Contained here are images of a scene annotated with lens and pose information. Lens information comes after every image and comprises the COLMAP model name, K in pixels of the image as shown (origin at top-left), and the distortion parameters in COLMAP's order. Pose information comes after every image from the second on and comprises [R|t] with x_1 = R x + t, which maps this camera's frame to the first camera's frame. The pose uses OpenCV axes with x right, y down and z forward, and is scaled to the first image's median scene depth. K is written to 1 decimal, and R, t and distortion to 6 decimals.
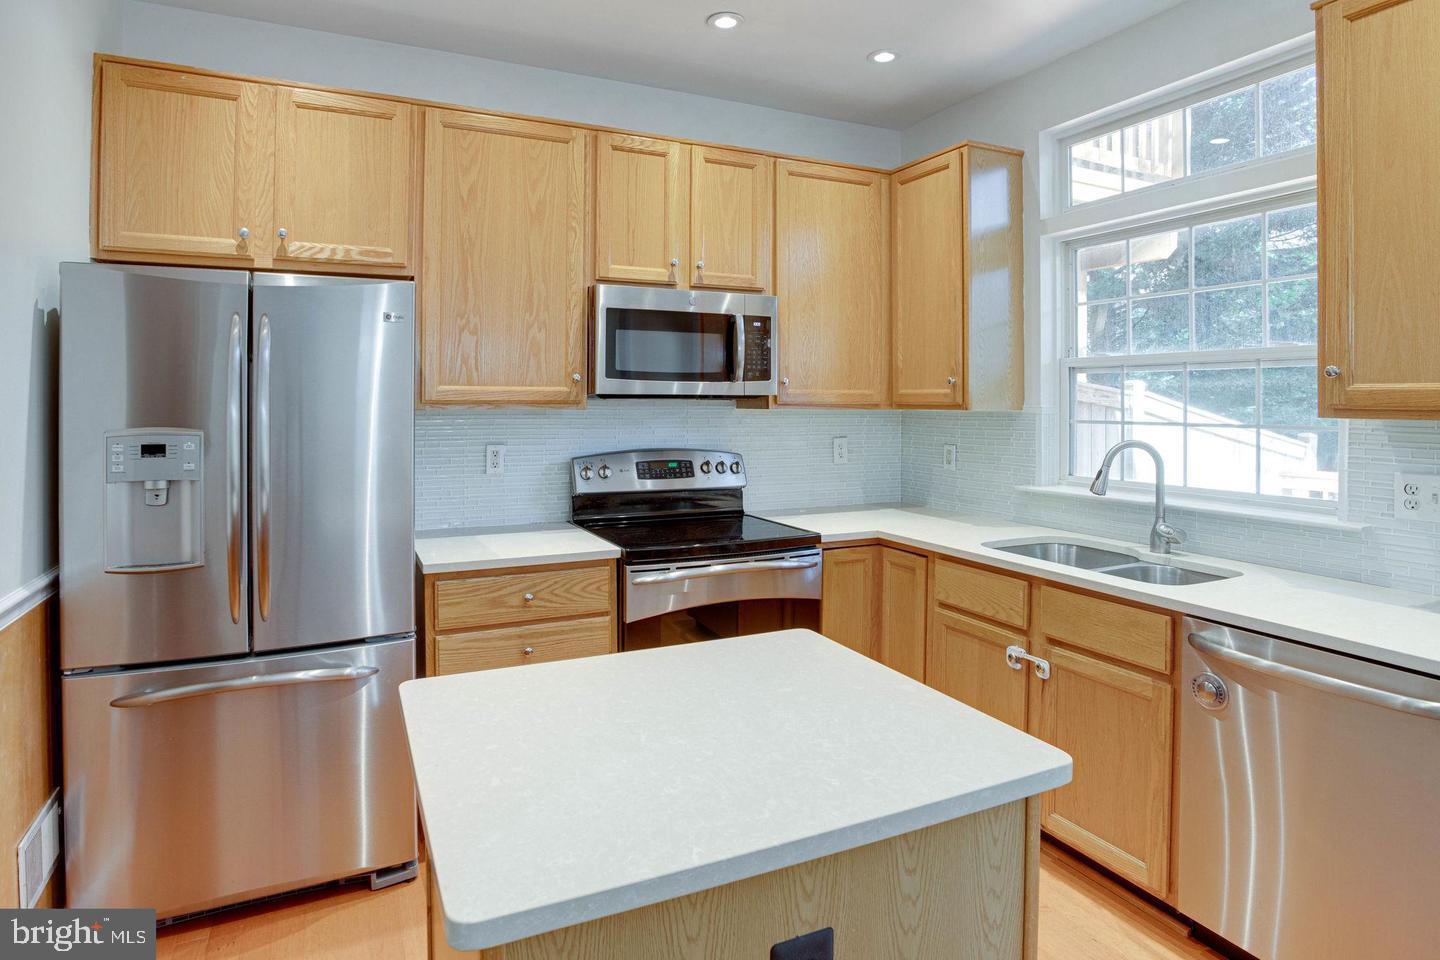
lens RADIAL K [[758.1, 0, 653.2], [0, 758.1, 407.2], [0, 0, 1]] dist [-0.061498, 0.024463]
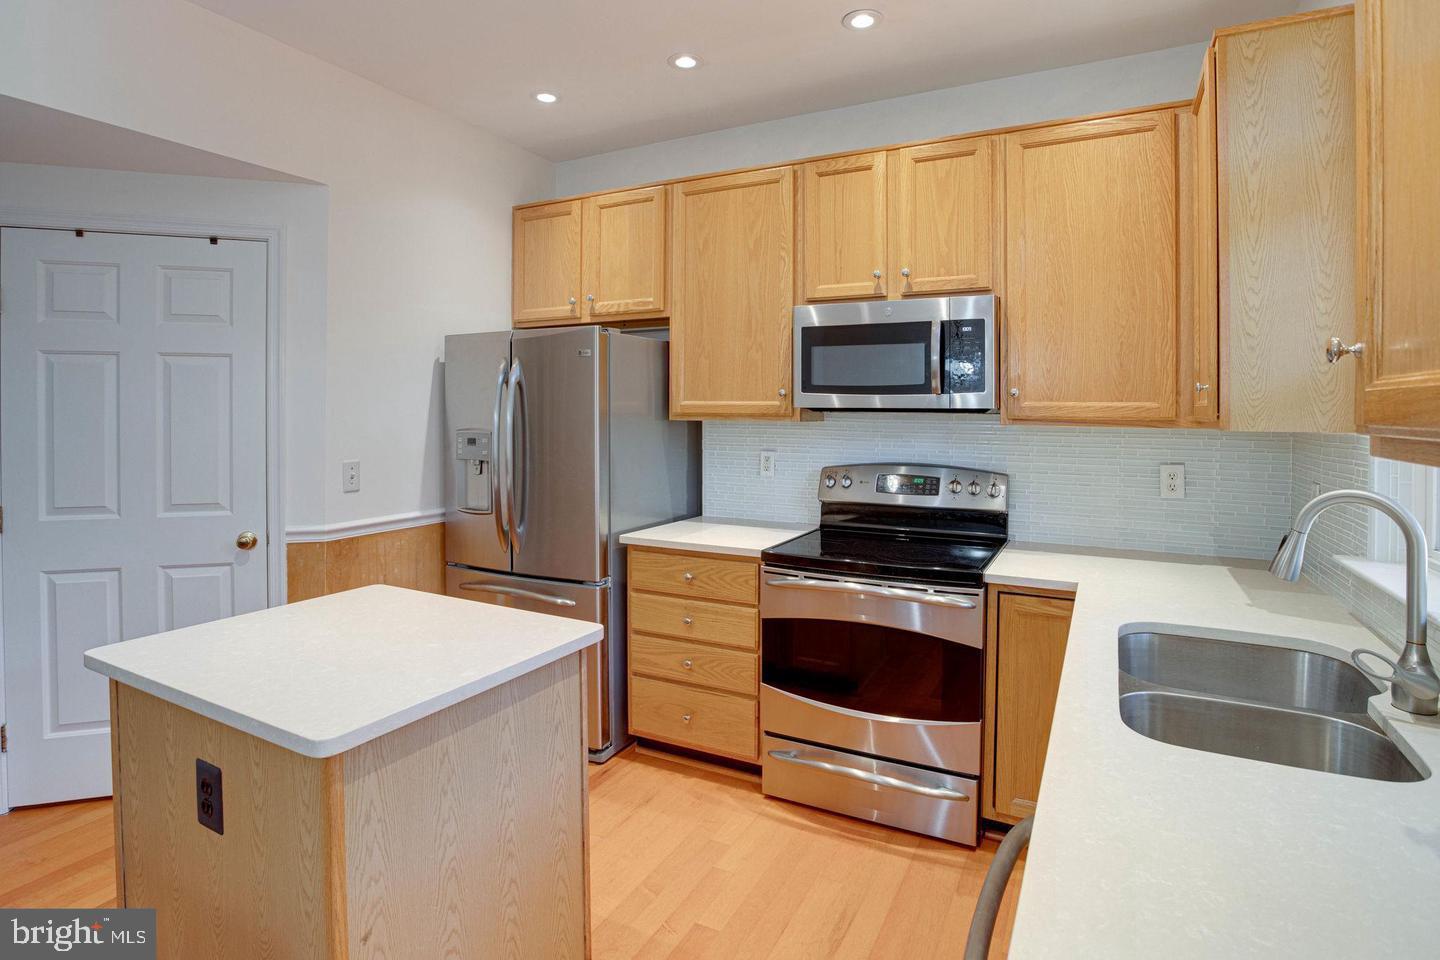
lens RADIAL K [[670.4, 0, 691.4], [0, 670.4, 422.3], [0, 0, 1]] dist [-0.074340, 0.036084]
pose [[0.656471, 0.013814, -0.754225, 0.530421], [-0.011209, 0.999901, 0.008558, -0.002784], [0.754268, 0.002836, 0.656560, 0.251060]]
